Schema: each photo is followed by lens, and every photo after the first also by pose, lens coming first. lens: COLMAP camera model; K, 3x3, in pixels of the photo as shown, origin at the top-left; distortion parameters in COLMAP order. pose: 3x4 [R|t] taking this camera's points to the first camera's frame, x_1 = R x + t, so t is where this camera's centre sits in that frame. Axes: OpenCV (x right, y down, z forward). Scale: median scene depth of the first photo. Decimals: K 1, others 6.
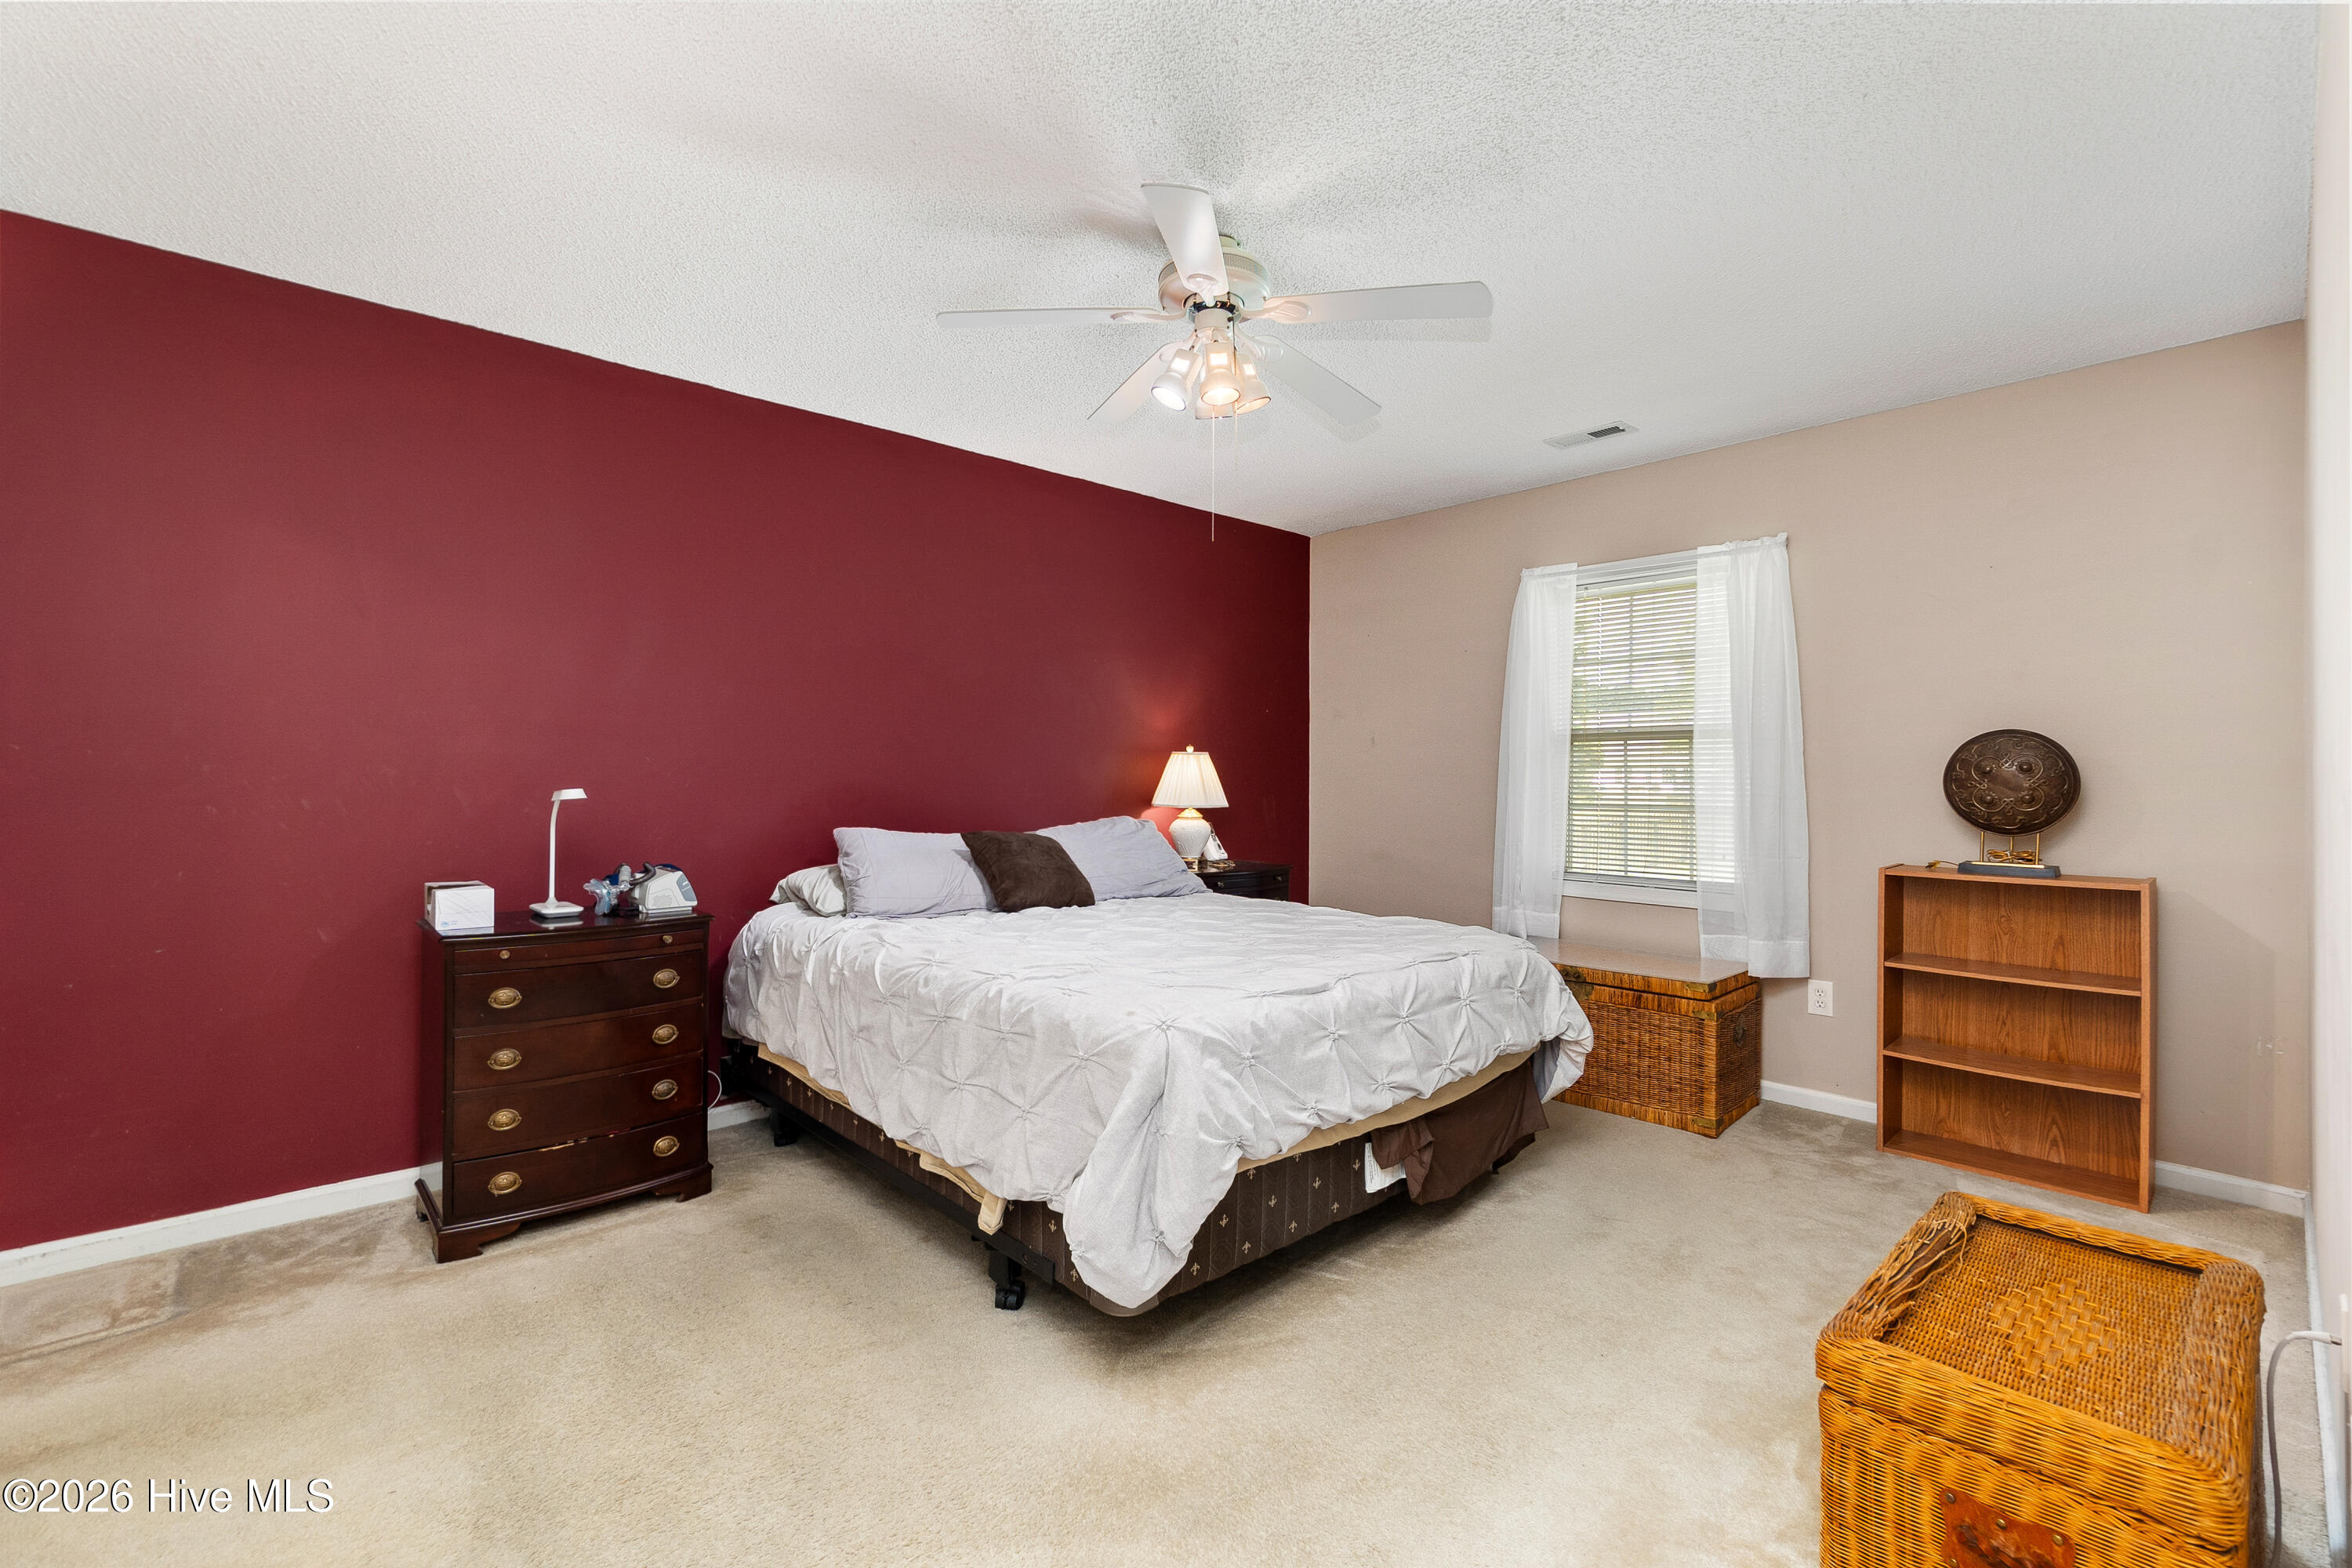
lens RADIAL K [[1010.2, 0, 1174.2], [0, 1010.2, 790.4], [0, 0, 1]] dist [-0.007908, 0.002559]
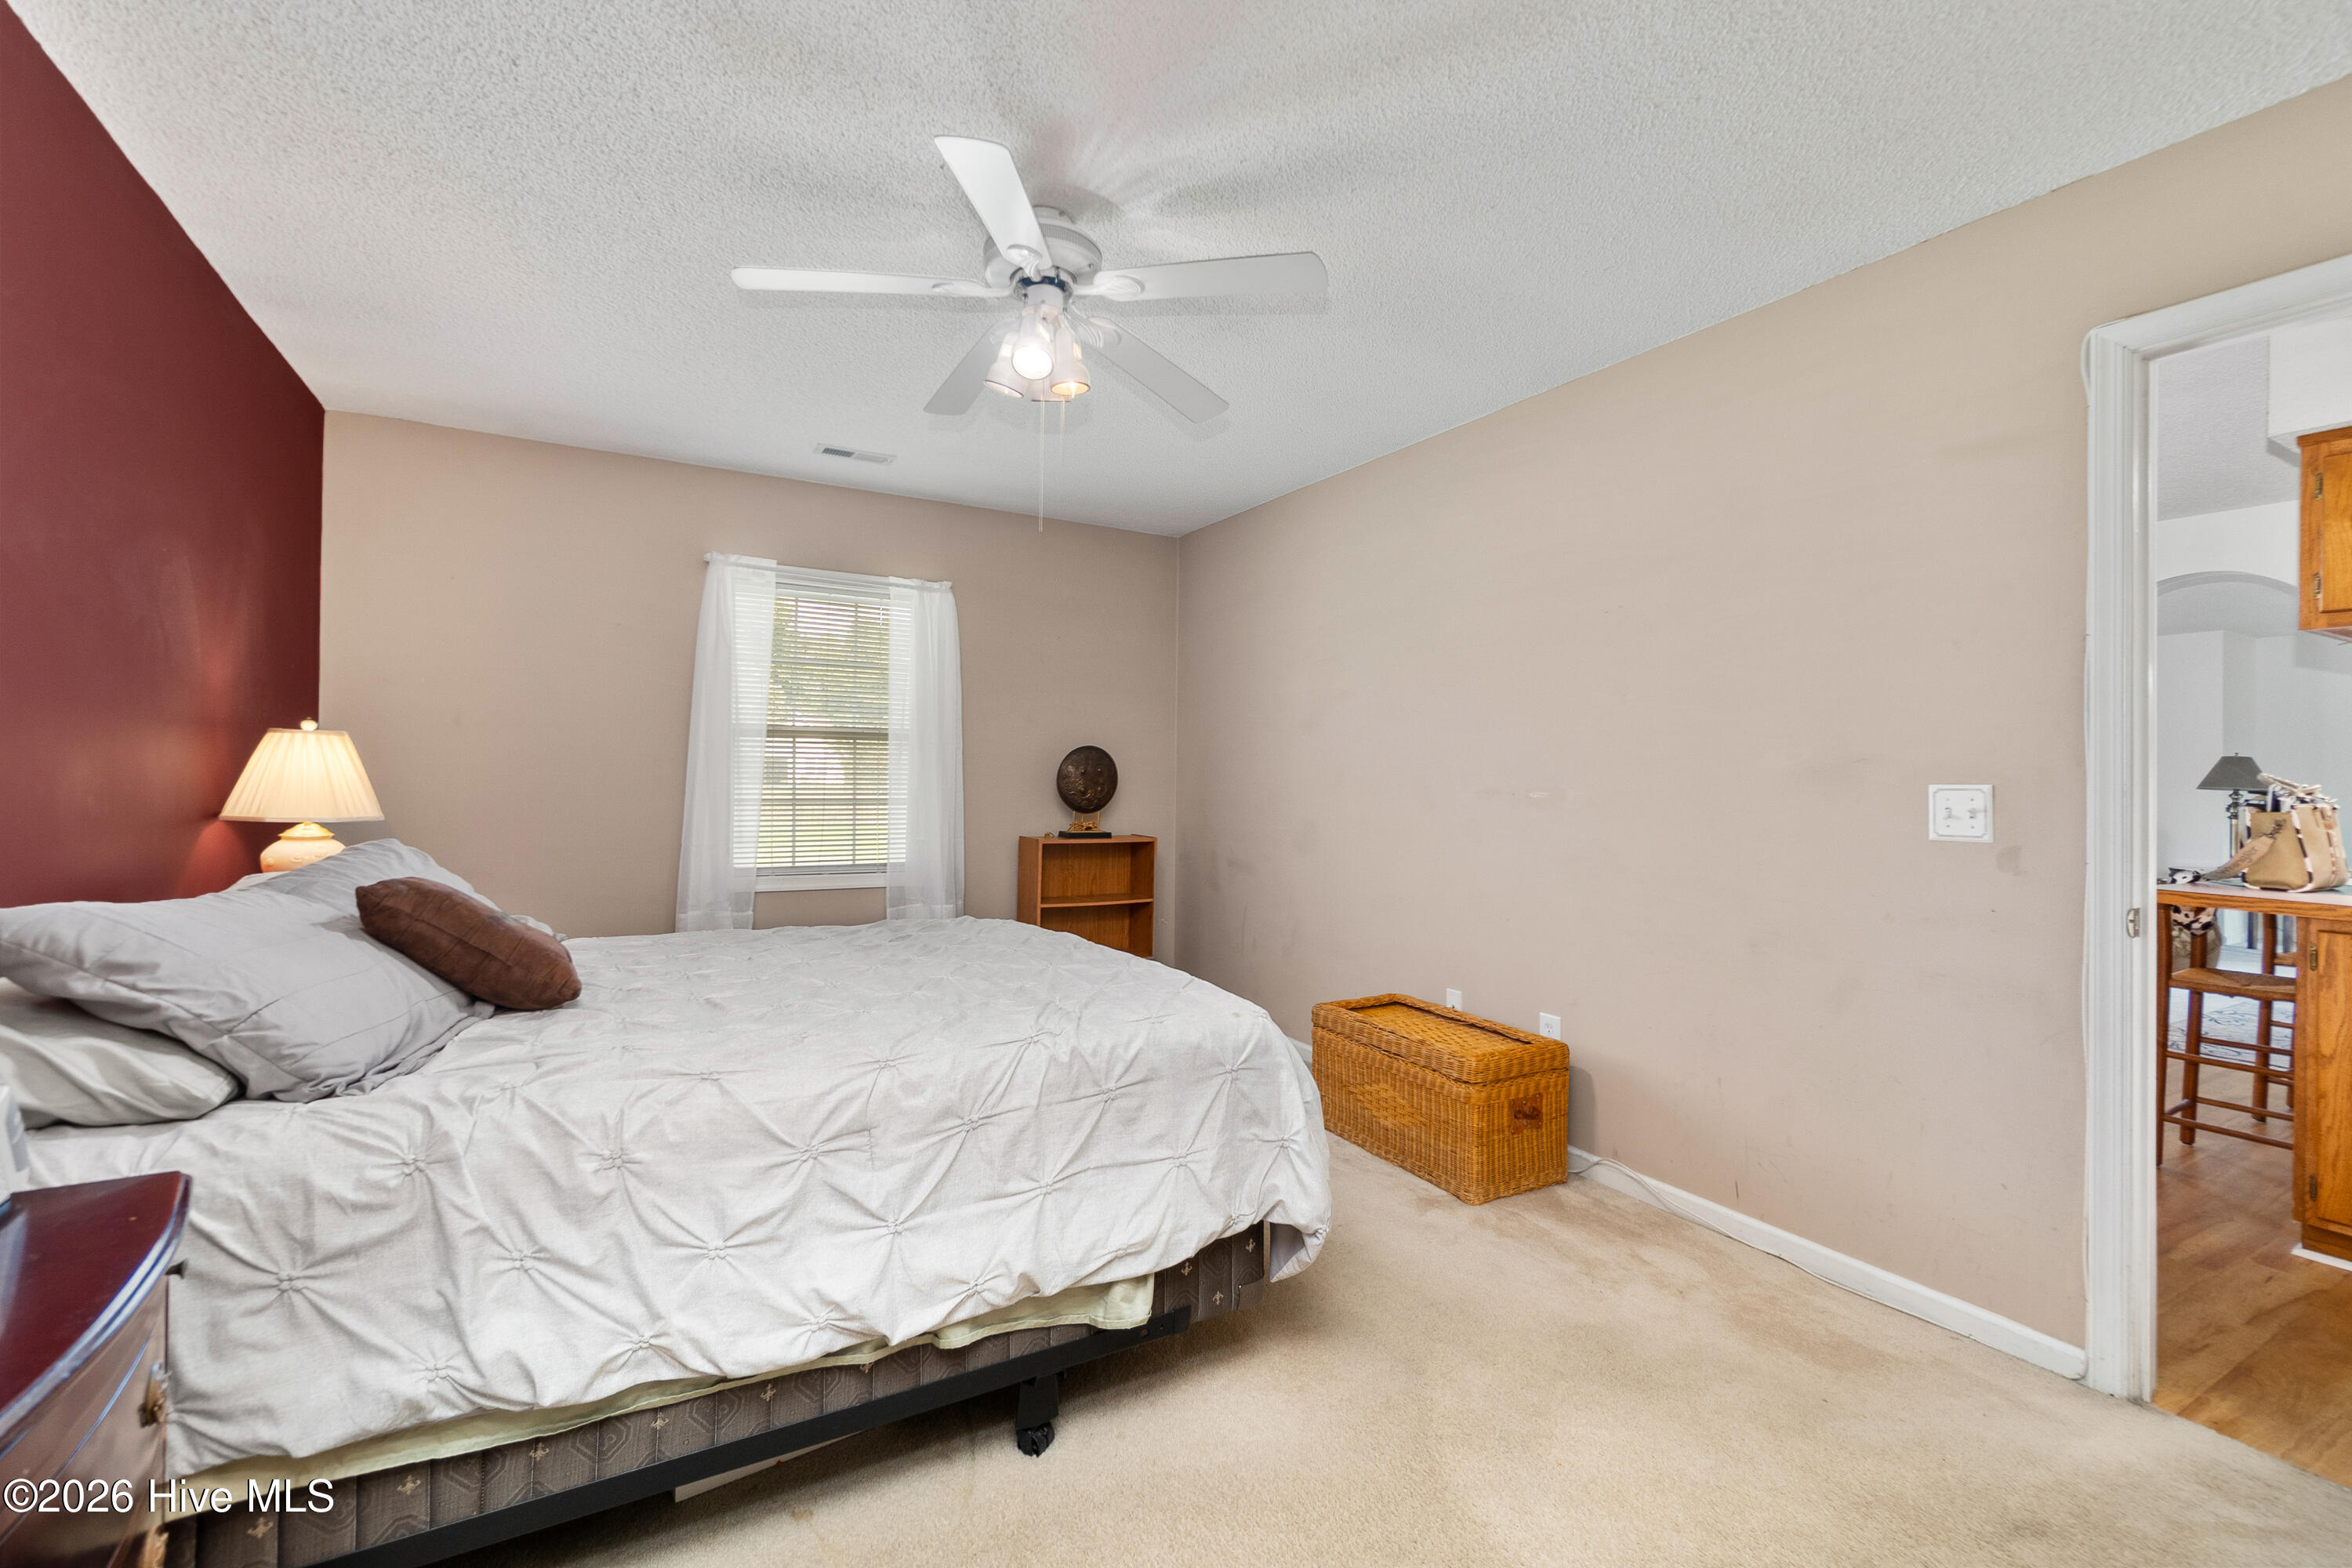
lens RADIAL K [[1010.2, 0, 1174.6], [0, 1010.2, 773.1], [0, 0, 1]] dist [-0.007908, 0.002559]
pose [[0.213565, -0.001355, 0.976928, -0.568318], [-0.000058, 0.999999, 0.001400, -0.016104], [-0.976929, -0.000355, 0.213564, 0.443228]]
